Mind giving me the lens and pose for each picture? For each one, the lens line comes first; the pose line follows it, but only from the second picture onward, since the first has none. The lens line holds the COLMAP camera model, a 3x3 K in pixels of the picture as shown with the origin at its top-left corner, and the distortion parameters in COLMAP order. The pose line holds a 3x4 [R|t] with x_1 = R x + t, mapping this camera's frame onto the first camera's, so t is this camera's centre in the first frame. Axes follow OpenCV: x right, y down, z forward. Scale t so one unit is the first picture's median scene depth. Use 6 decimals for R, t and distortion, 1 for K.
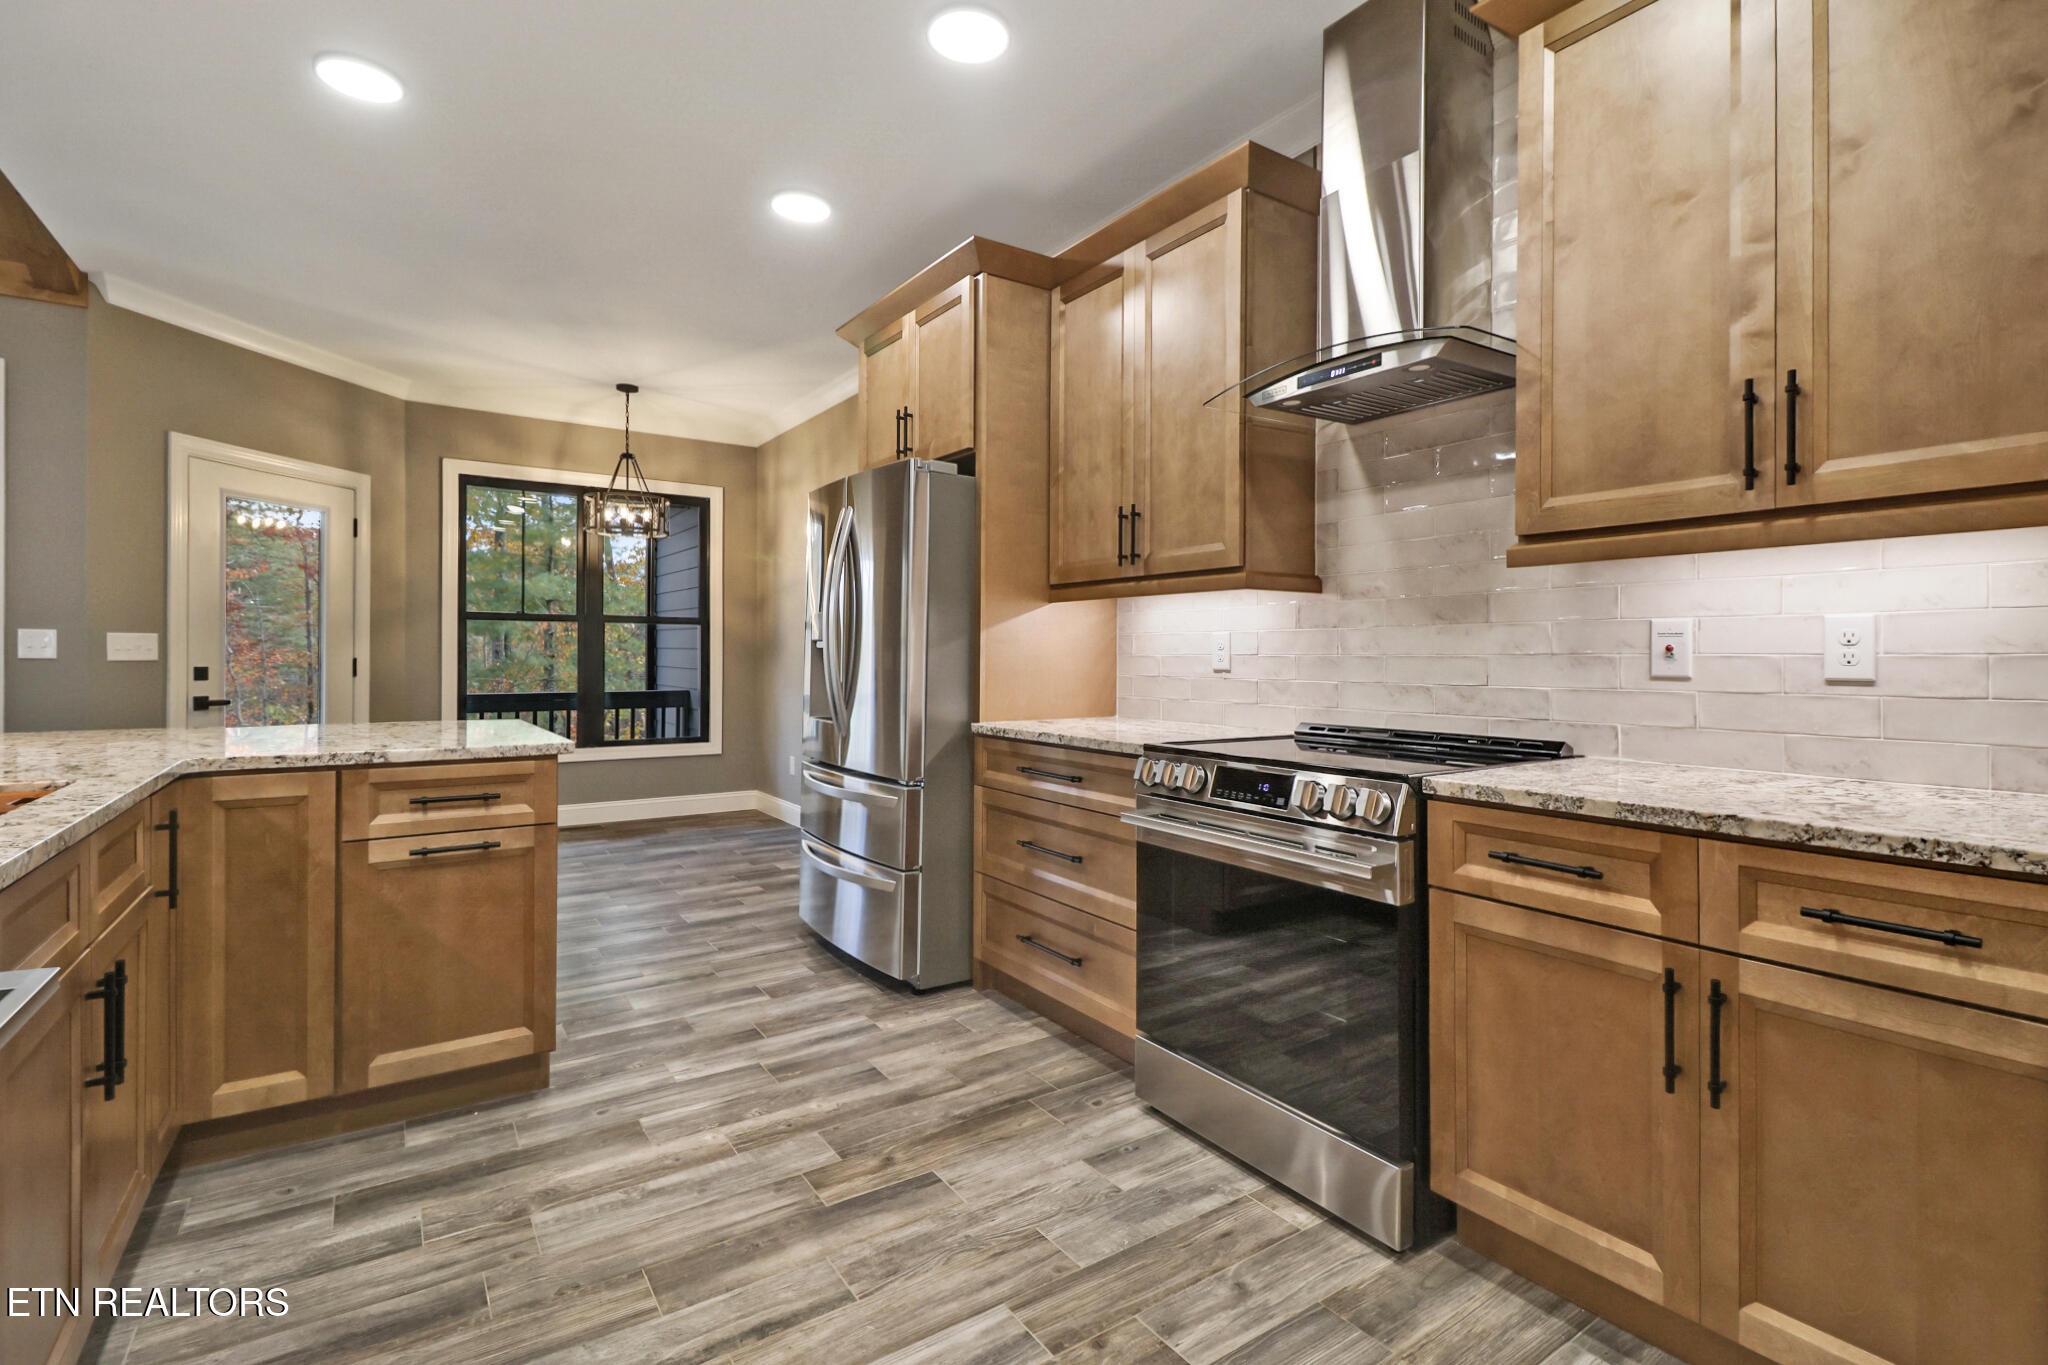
lens RADIAL K [[949.7, 0, 1039.5], [0, 949.7, 647.1], [0, 0, 1]] dist [0.010817, -0.015857]
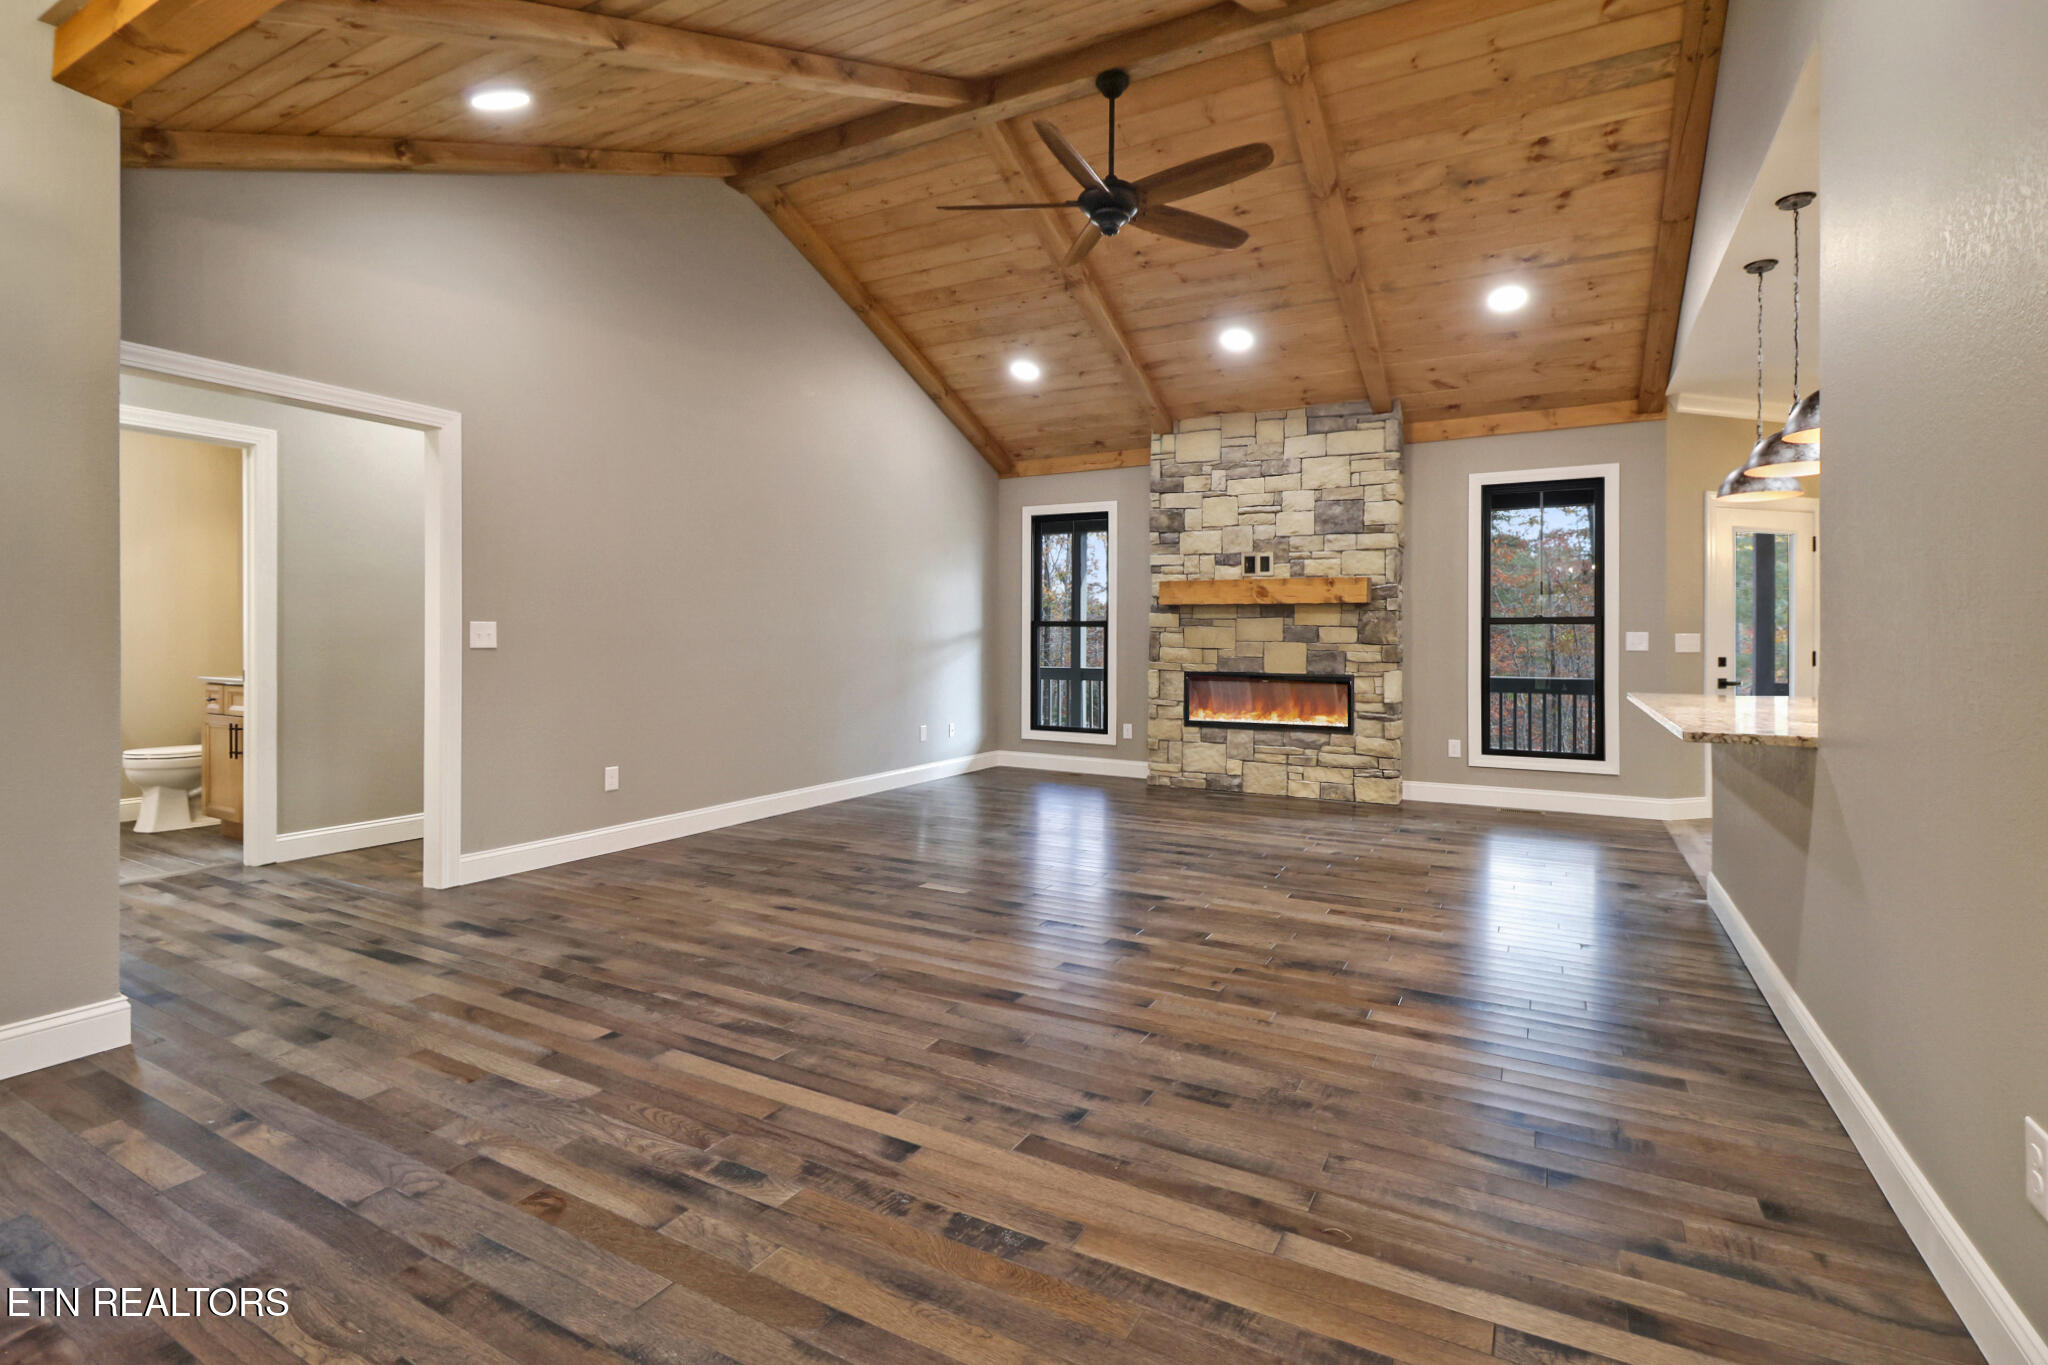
lens RADIAL K [[957.9, 0, 1033.0], [0, 957.9, 645.6], [0, 0, 1]] dist [0.016856, -0.016724]
pose [[0.451986, 0.002248, -0.892022, -0.189070], [0.003735, 0.999983, 0.004413, -0.010699], [0.892017, -0.005326, 0.451970, -1.006666]]
